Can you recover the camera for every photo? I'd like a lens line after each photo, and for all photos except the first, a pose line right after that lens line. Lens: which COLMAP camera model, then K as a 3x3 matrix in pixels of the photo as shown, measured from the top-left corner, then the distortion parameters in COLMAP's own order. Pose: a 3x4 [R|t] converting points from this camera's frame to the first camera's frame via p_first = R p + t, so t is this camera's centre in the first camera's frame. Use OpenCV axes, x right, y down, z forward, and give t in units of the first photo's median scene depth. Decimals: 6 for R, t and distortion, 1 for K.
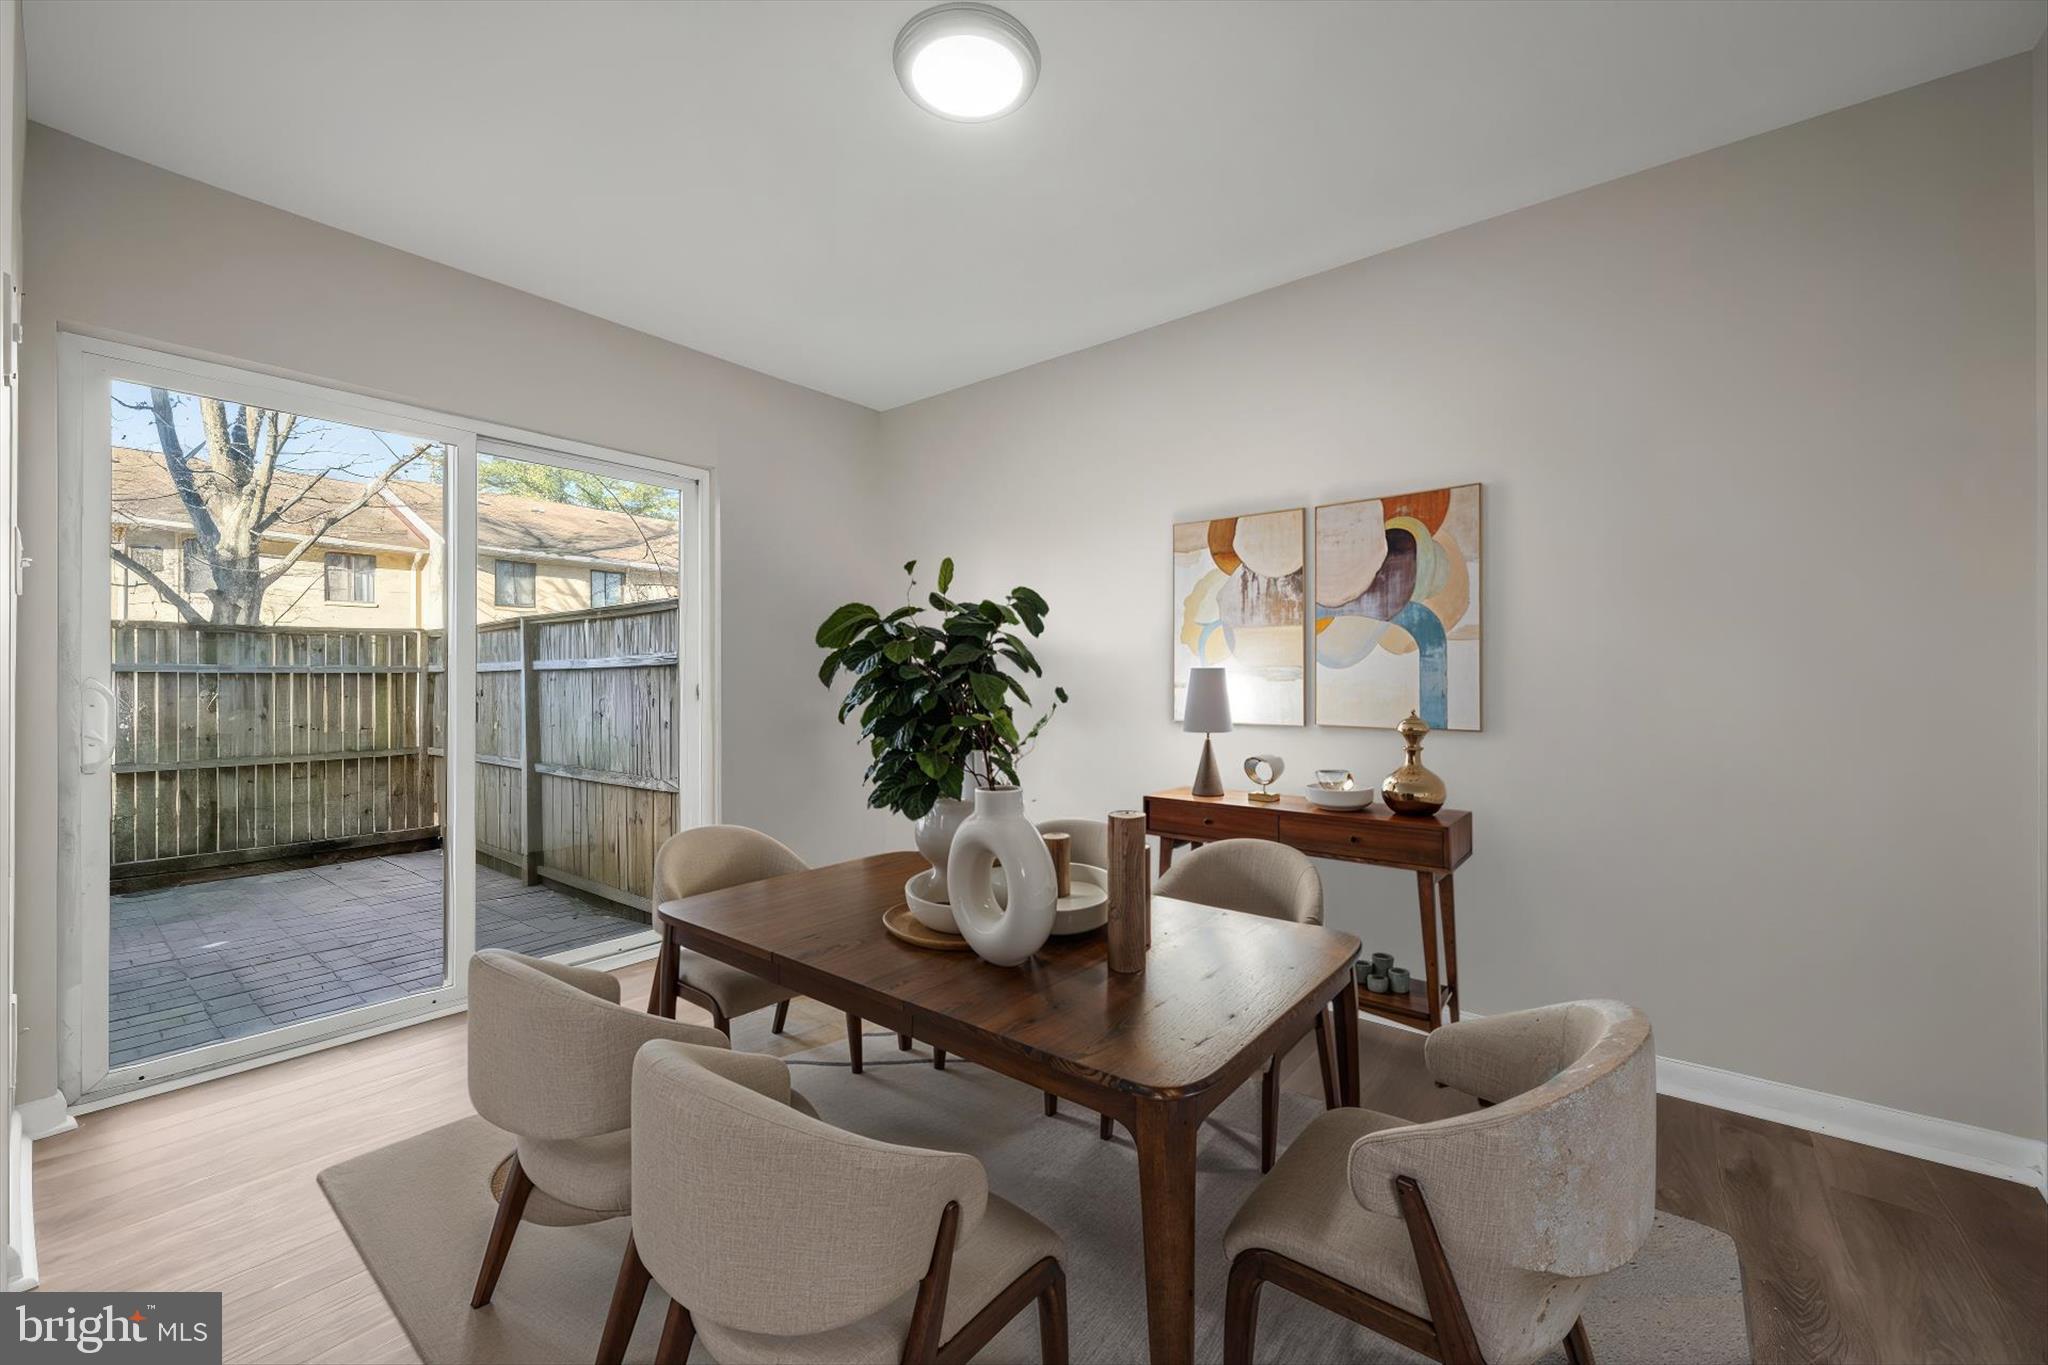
lens RADIAL K [[807.4, 0, 1024.9], [0, 807.4, 678.2], [0, 0, 1]] dist [0.001518, 0.000233]
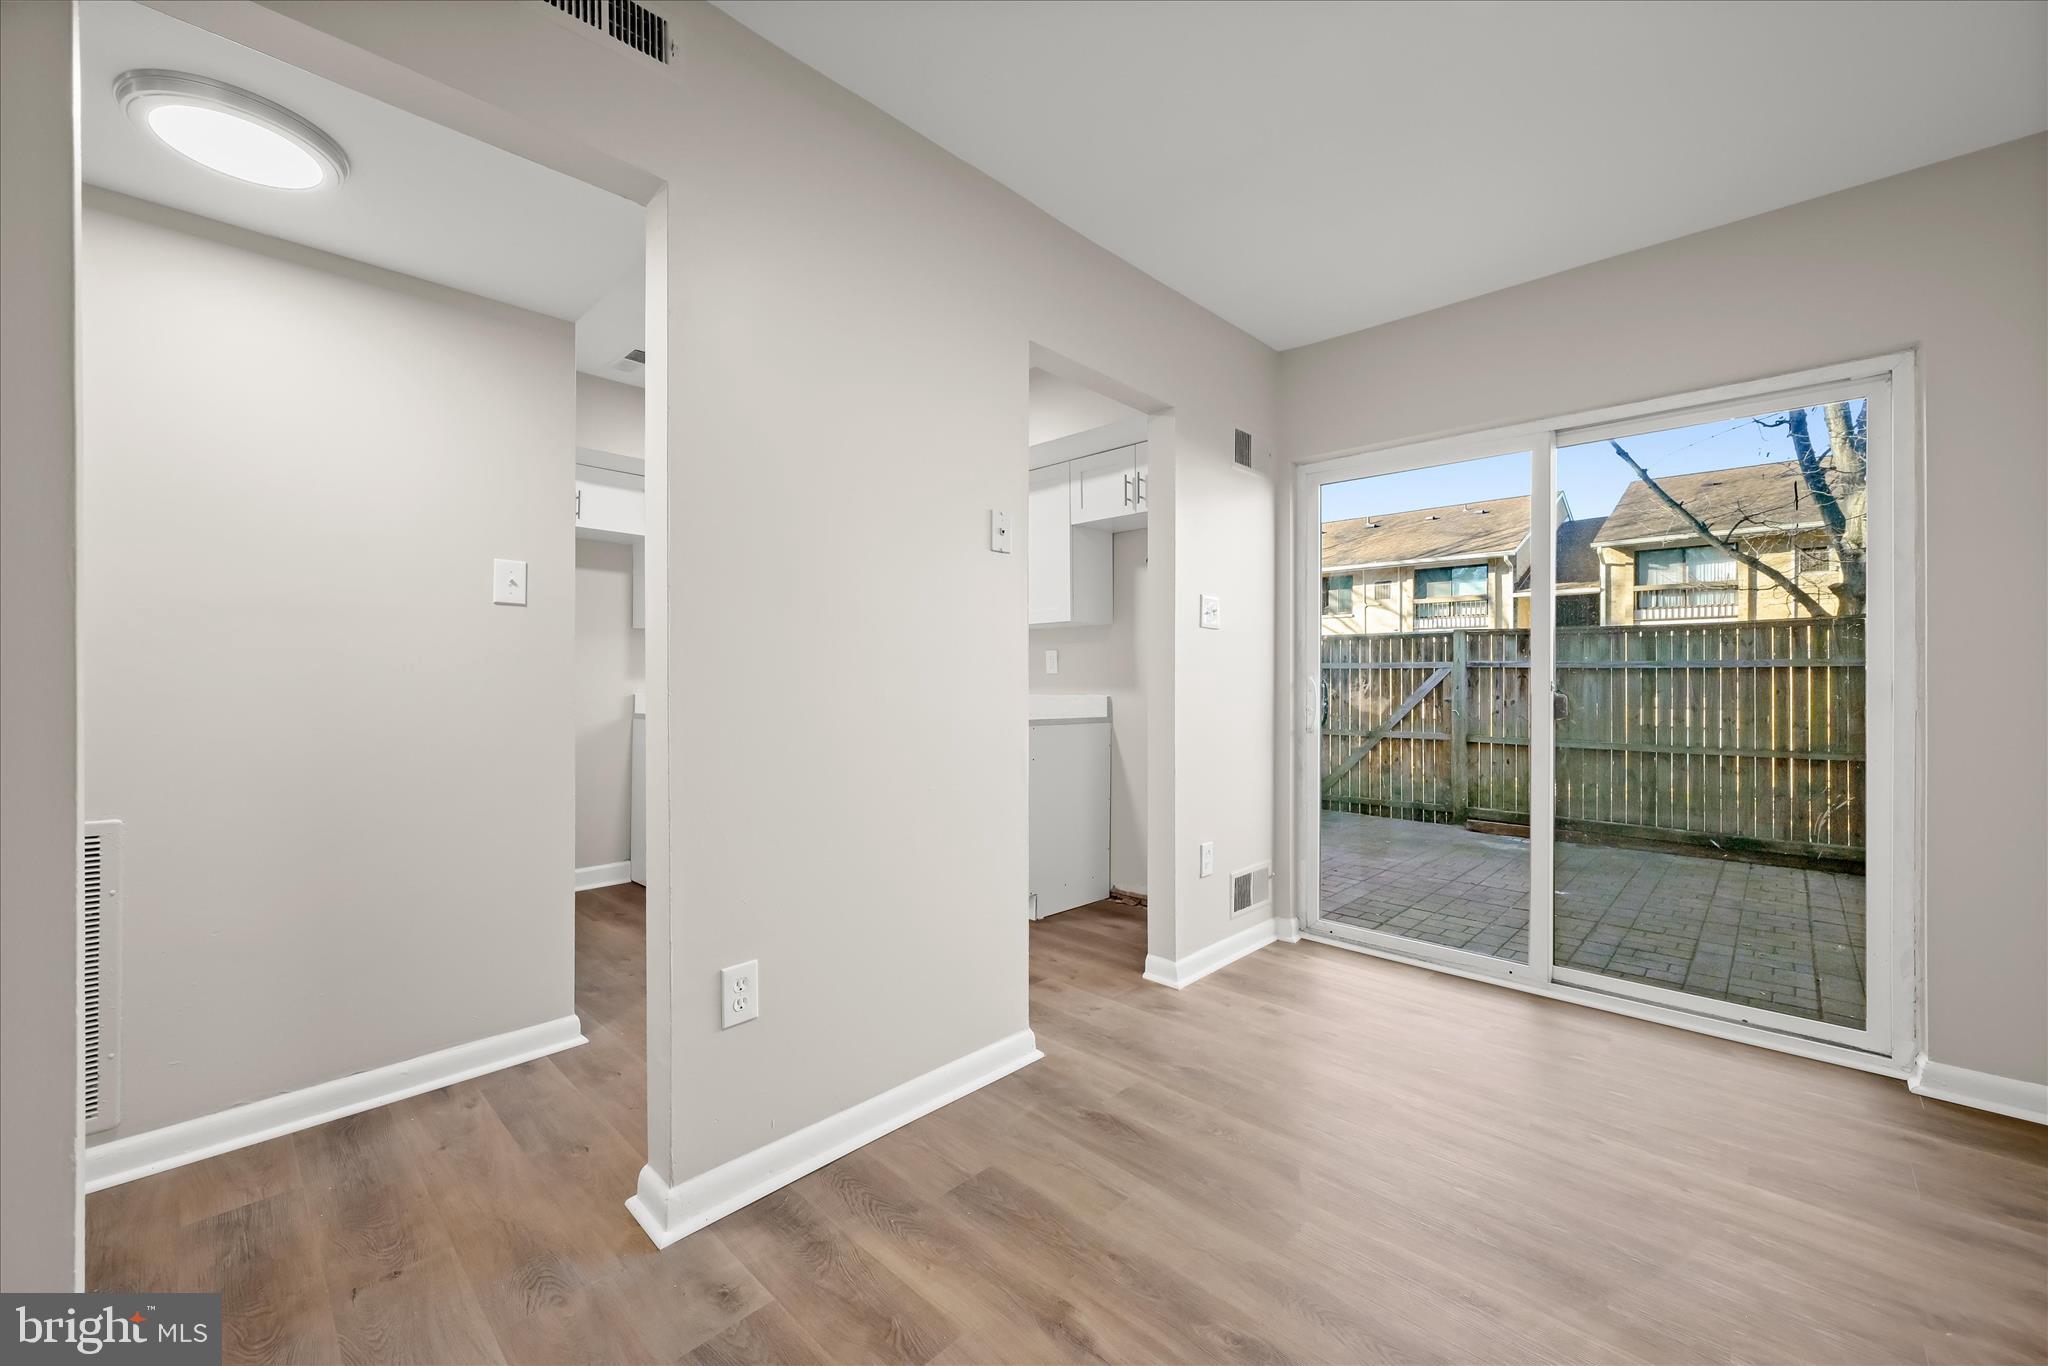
lens RADIAL K [[807.4, 0, 1024.9], [0, 807.4, 678.7], [0, 0, 1]] dist [0.001518, 0.000233]
pose [[-0.080951, 0.006139, -0.996699, 0.426471], [0.001338, 0.999981, 0.006050, 0.000365], [0.996717, -0.000844, -0.080958, 0.474674]]
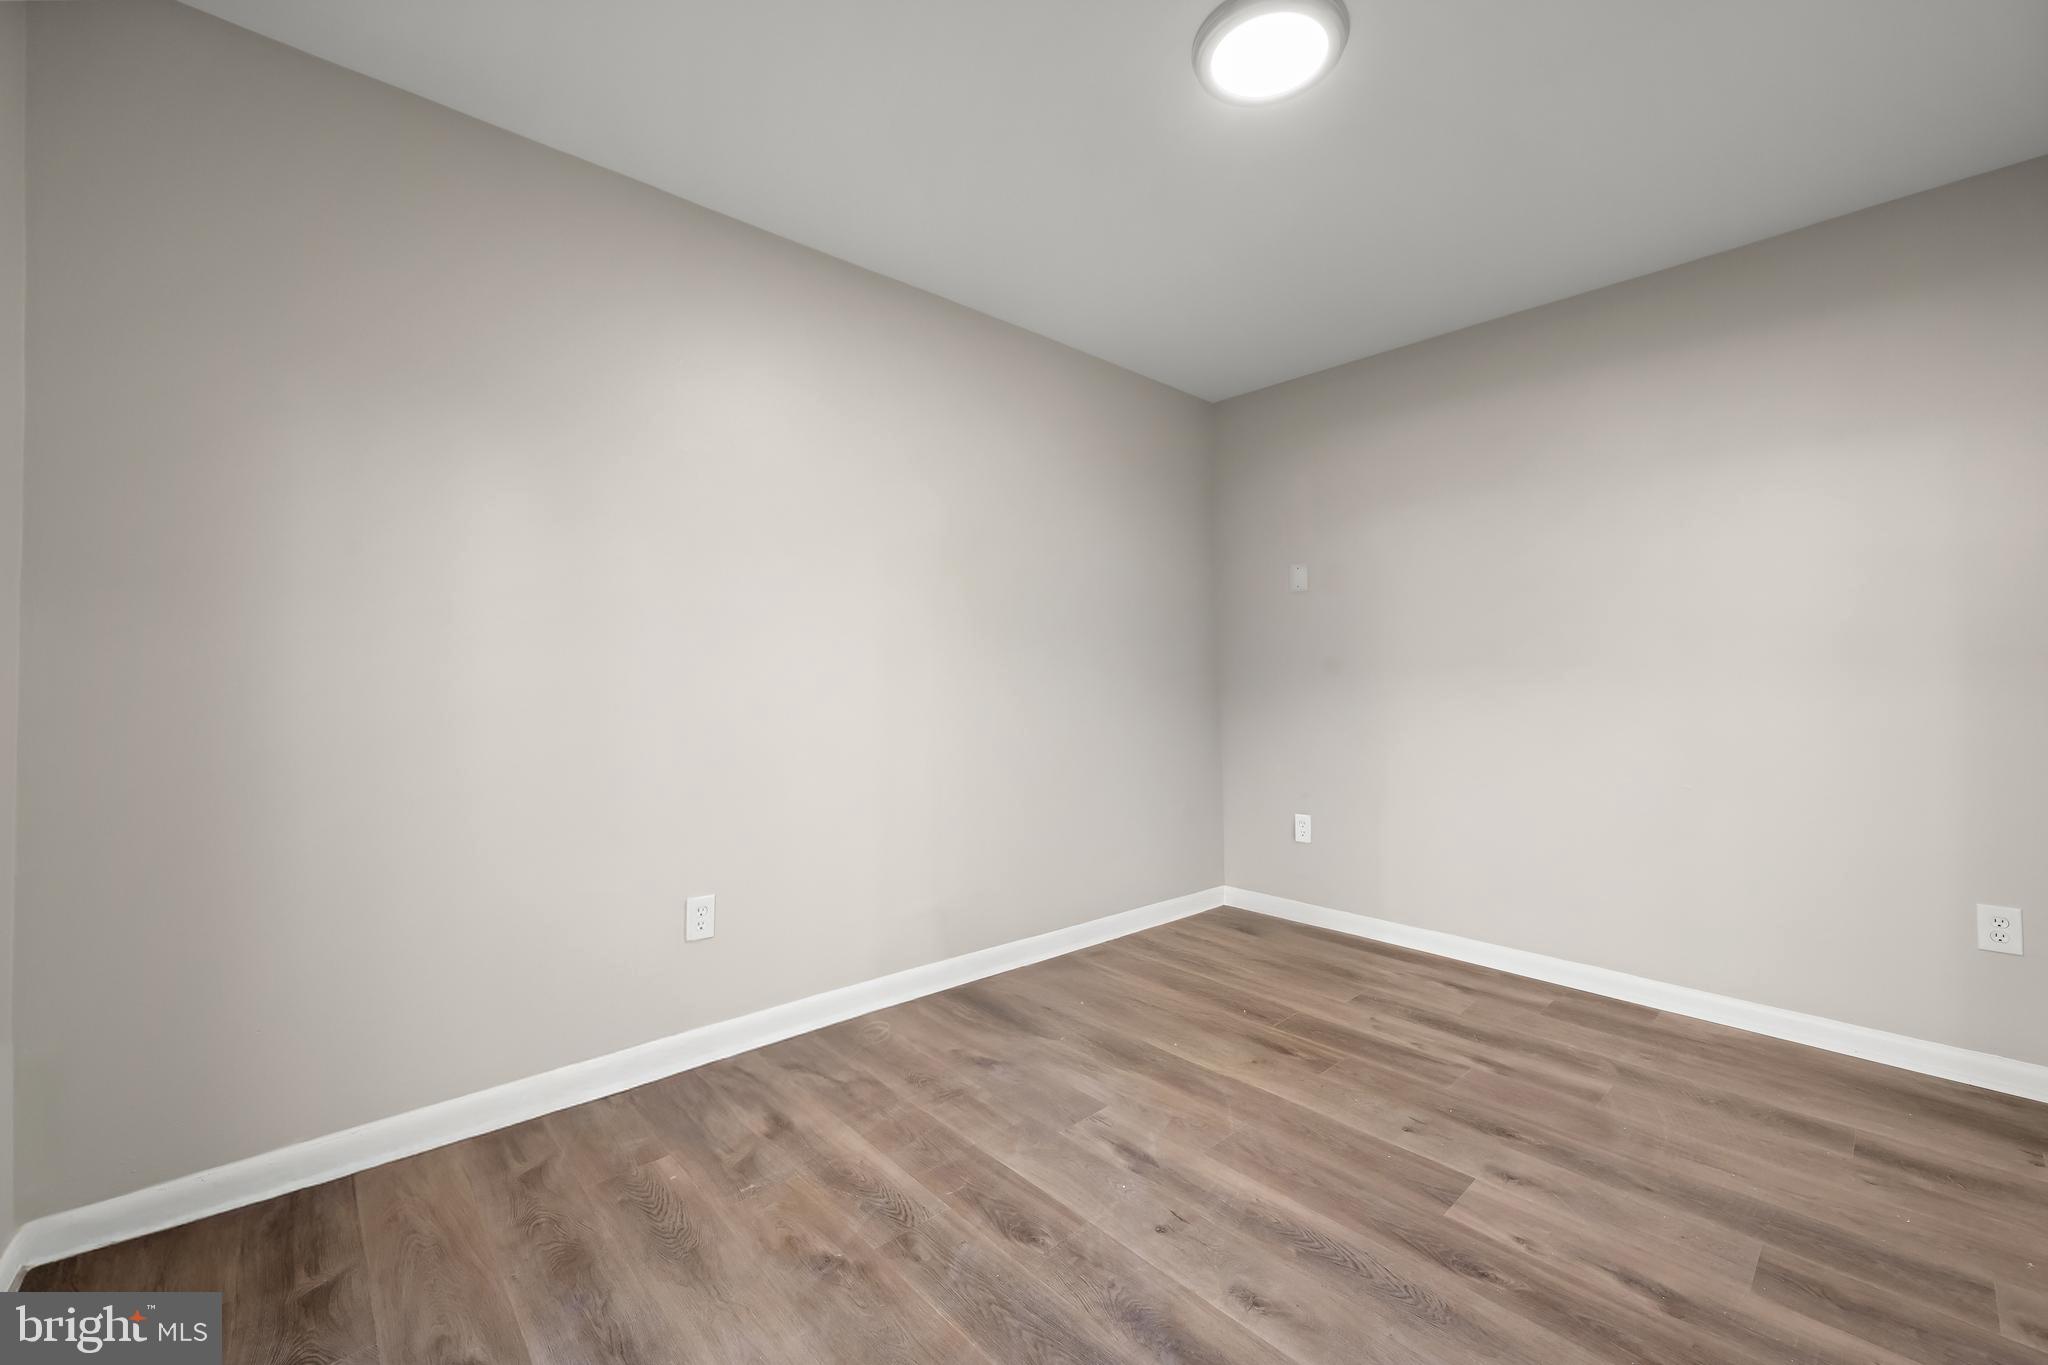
lens RADIAL K [[804.2, 0, 1029.7], [0, 804.2, 680.1], [0, 0, 1]] dist [-0.001076, -0.000123]
pose [[0.152732, 0.004582, 0.988257, -0.762216], [-0.006291, 0.999974, -0.003664, 0.005902], [-0.988248, -0.005657, 0.152757, 0.816867]]
